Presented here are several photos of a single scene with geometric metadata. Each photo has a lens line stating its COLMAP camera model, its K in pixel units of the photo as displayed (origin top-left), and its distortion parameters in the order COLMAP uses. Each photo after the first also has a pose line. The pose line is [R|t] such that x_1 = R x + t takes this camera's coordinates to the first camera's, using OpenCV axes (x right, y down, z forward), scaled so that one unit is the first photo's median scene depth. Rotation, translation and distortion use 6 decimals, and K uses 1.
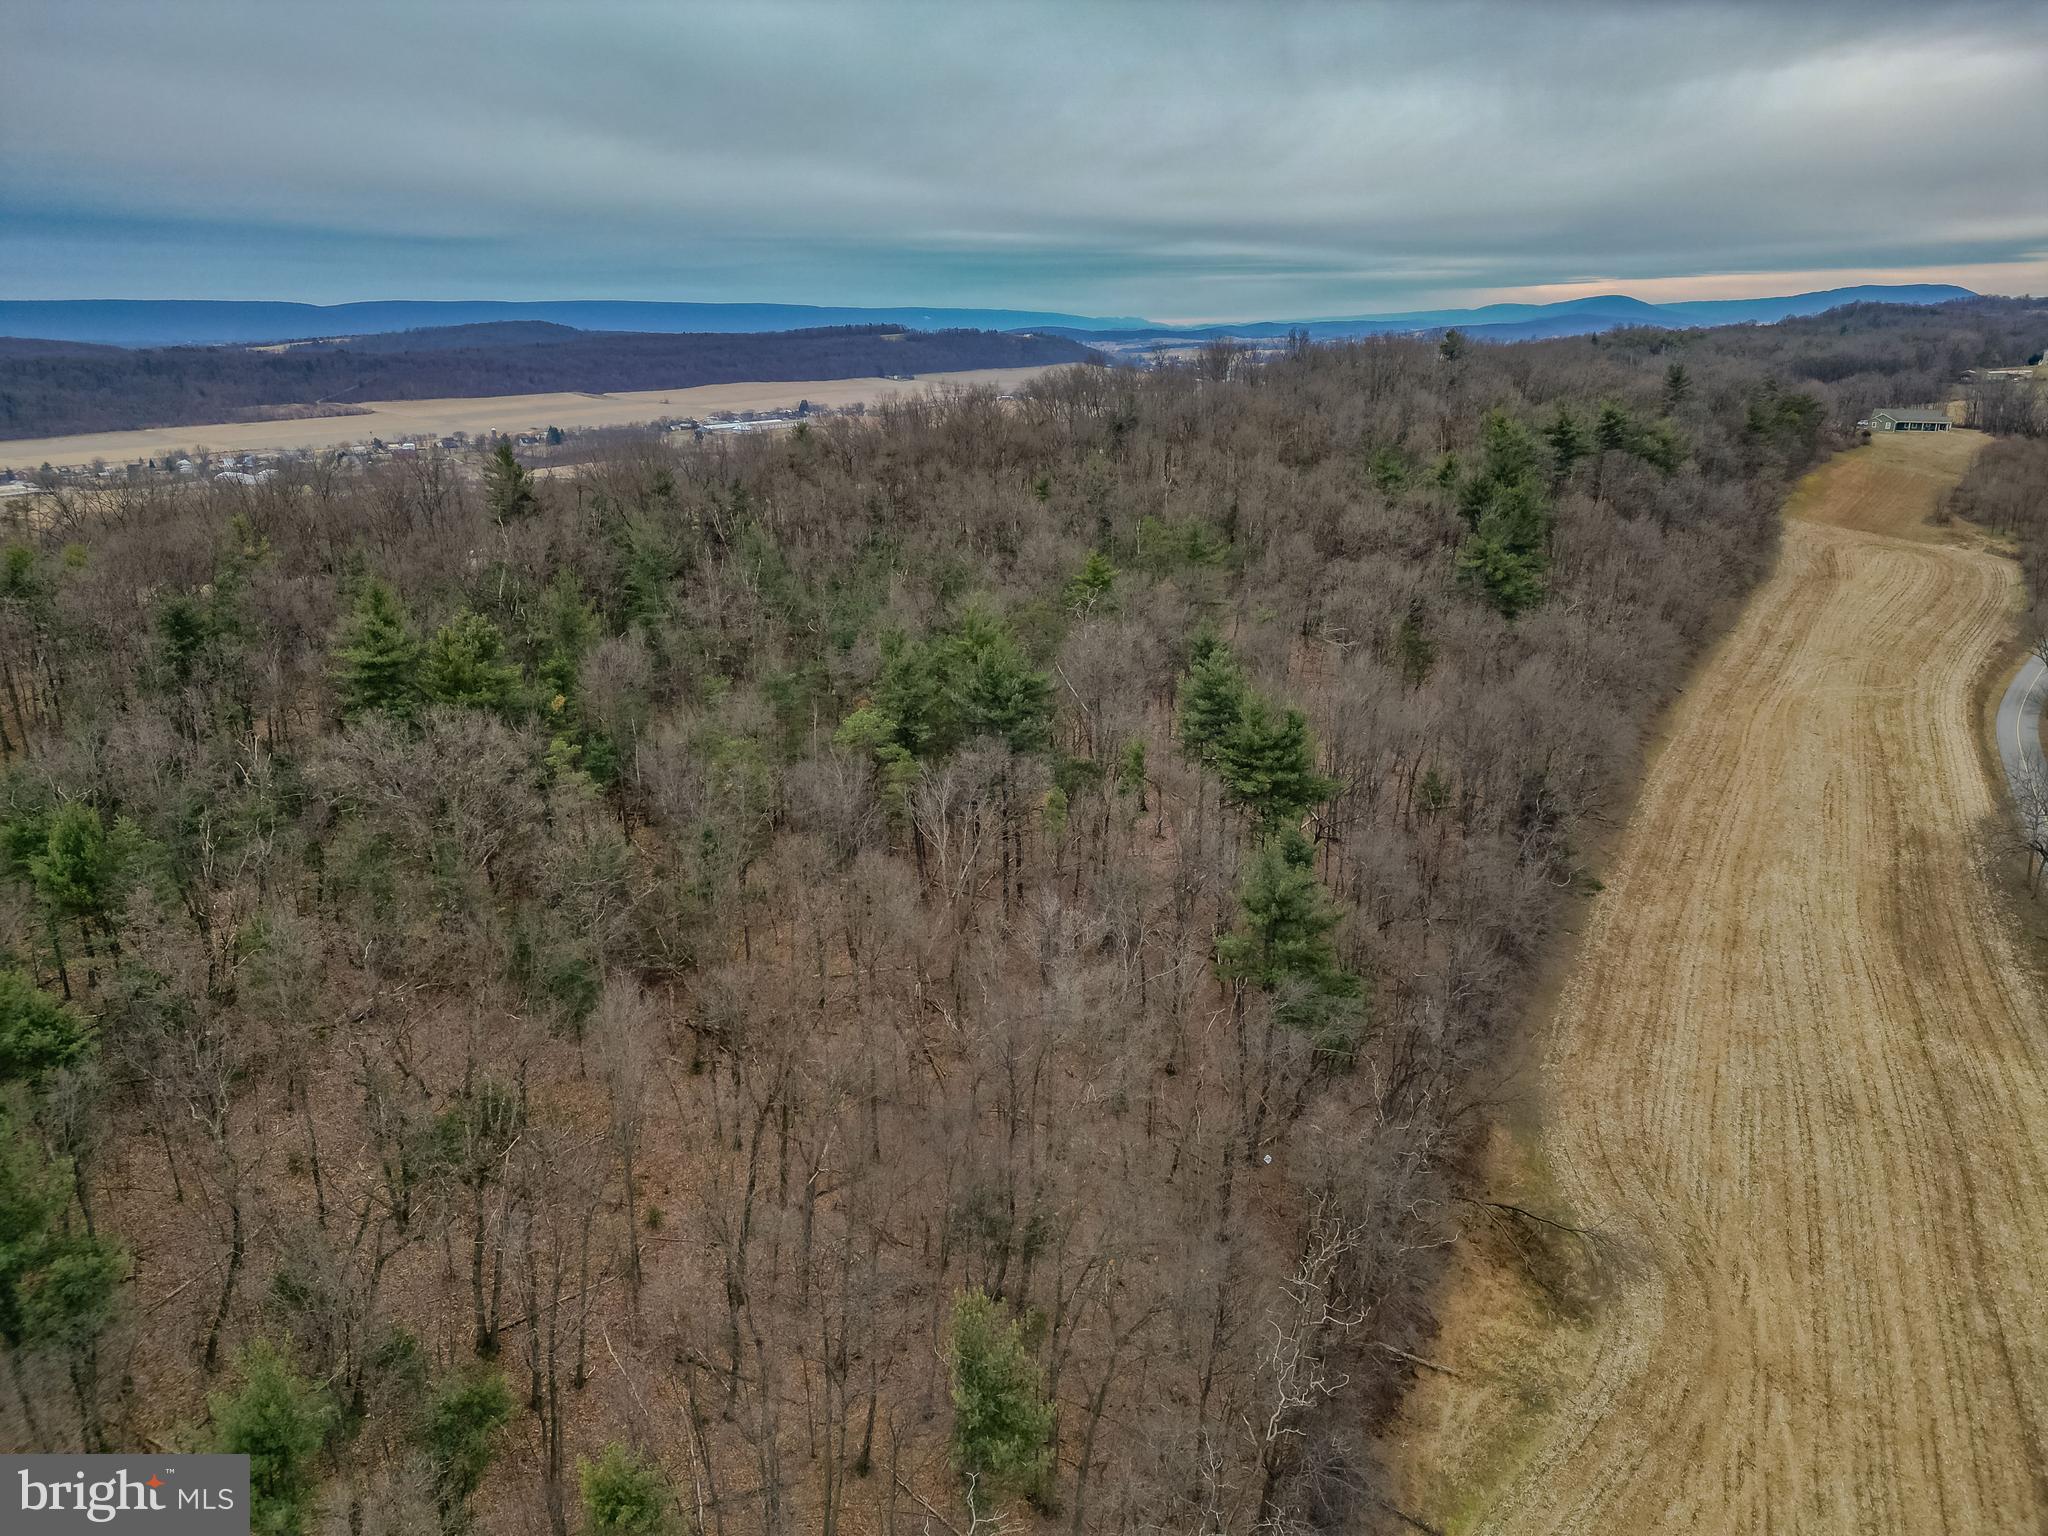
lens RADIAL K [[1414.1, 0, 1028.7], [0, 1414.1, 773.7], [0, 0, 1]] dist [0.085599, -0.074707]
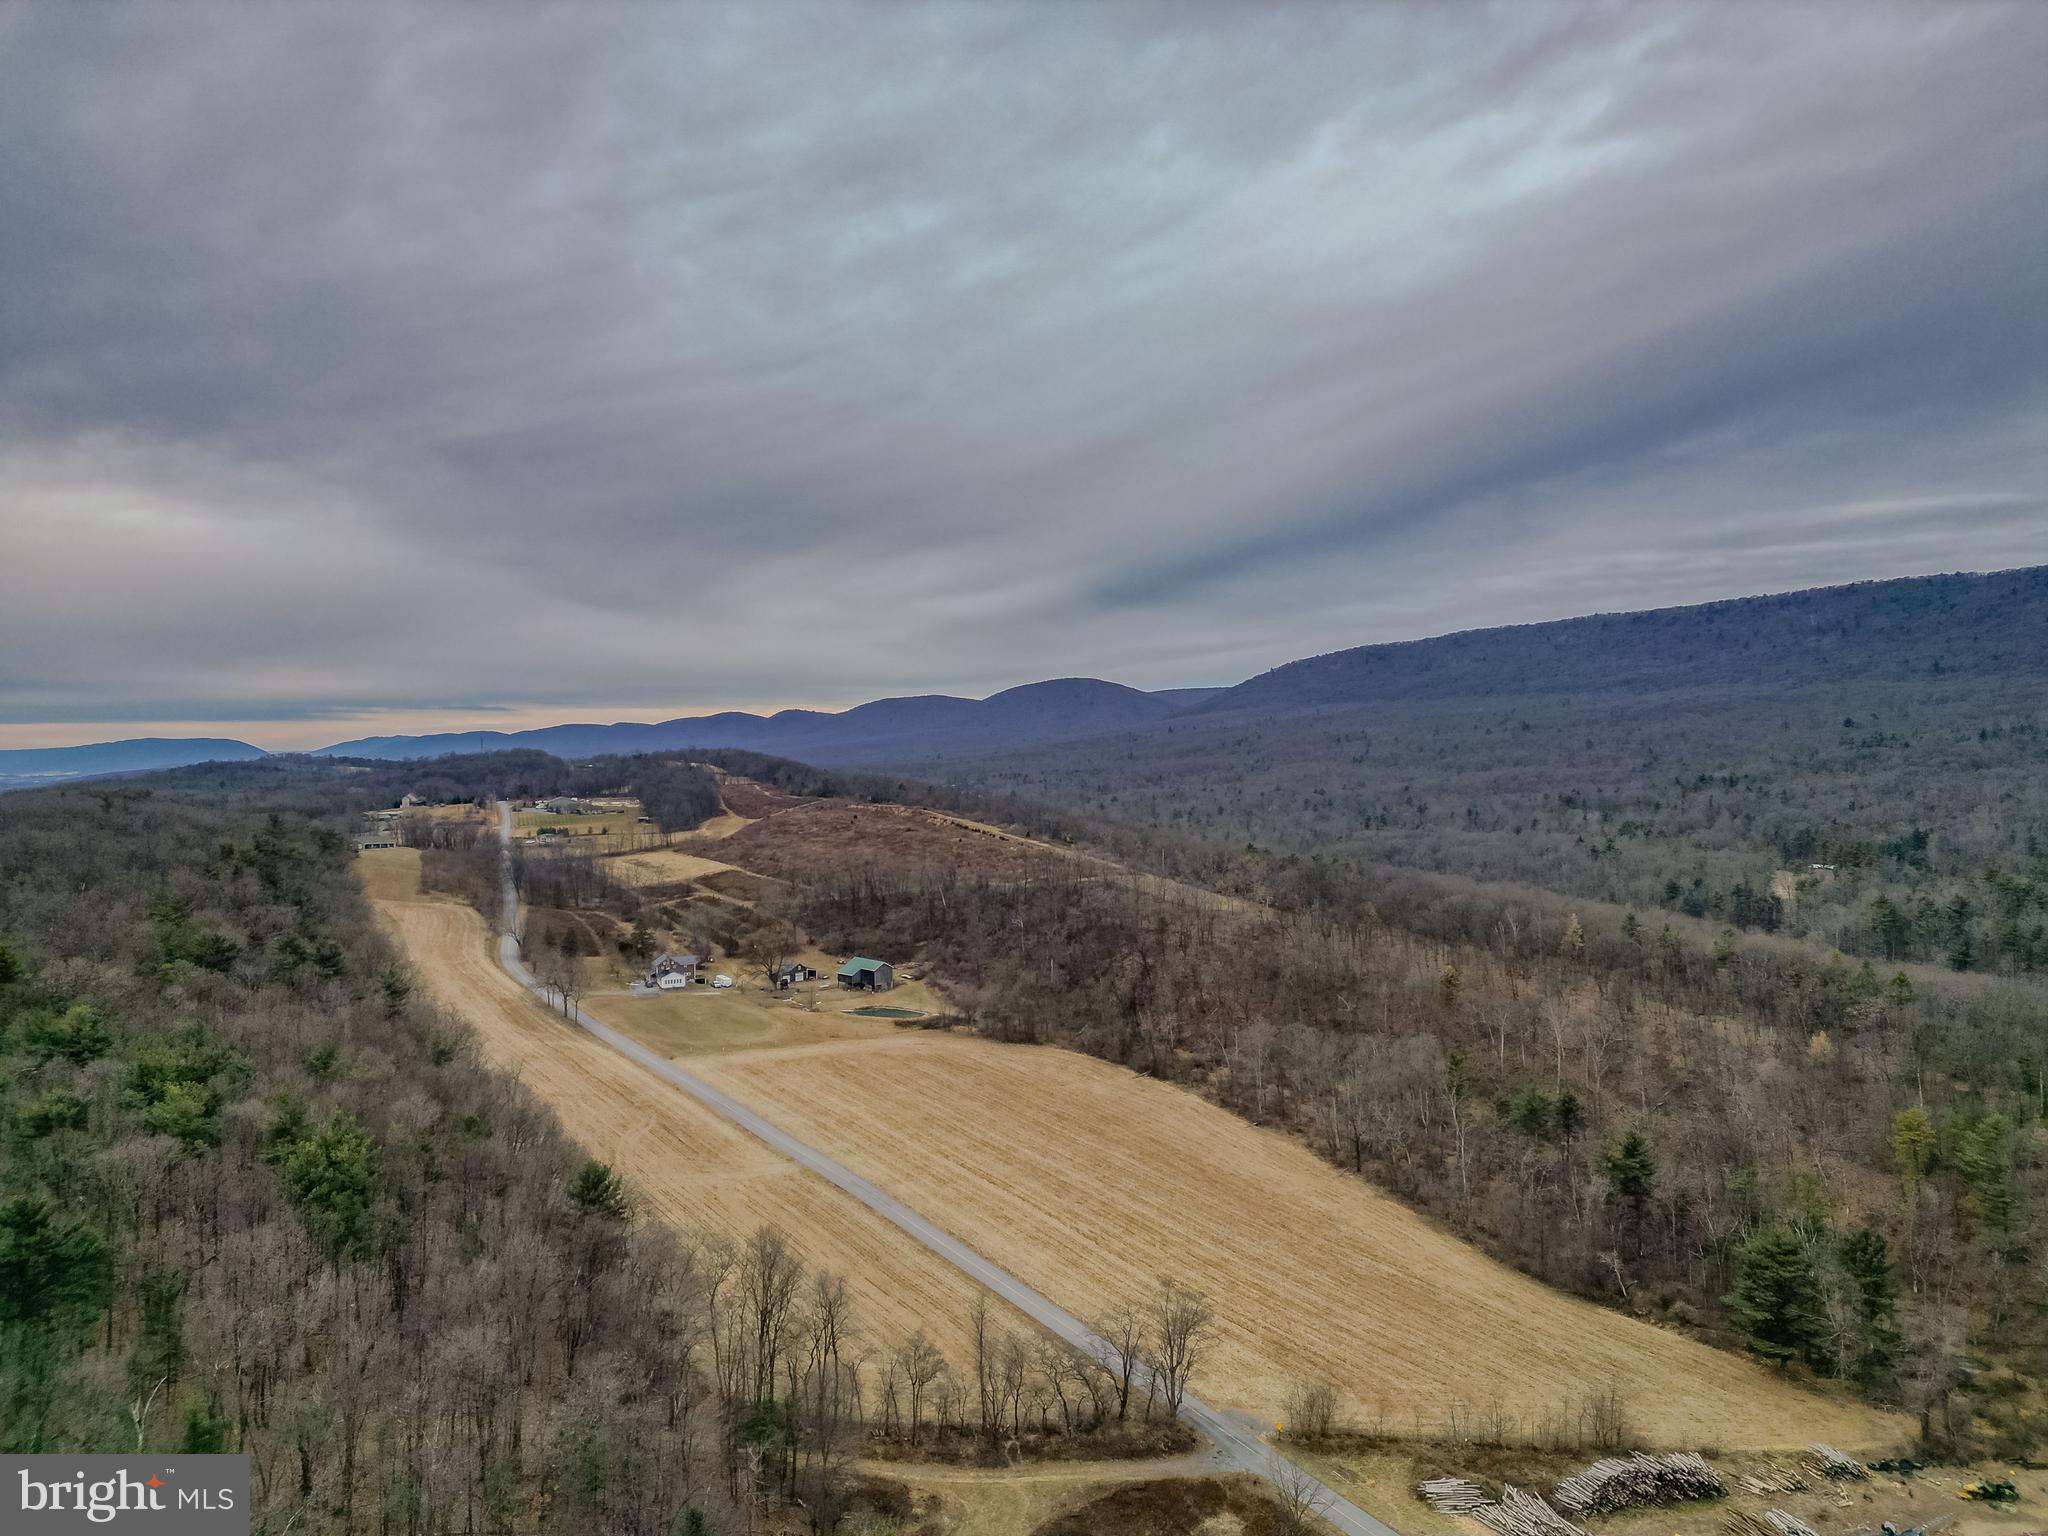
lens RADIAL K [[1414.1, 0, 1028.7], [0, 1414.1, 773.7], [0, 0, 1]] dist [0.085599, -0.074707]
pose [[0.496352, -0.010866, 0.868053, -0.610707], [0.267992, 0.953002, -0.141308, 0.155057], [-0.825721, 0.302769, 0.475936, -0.579626]]
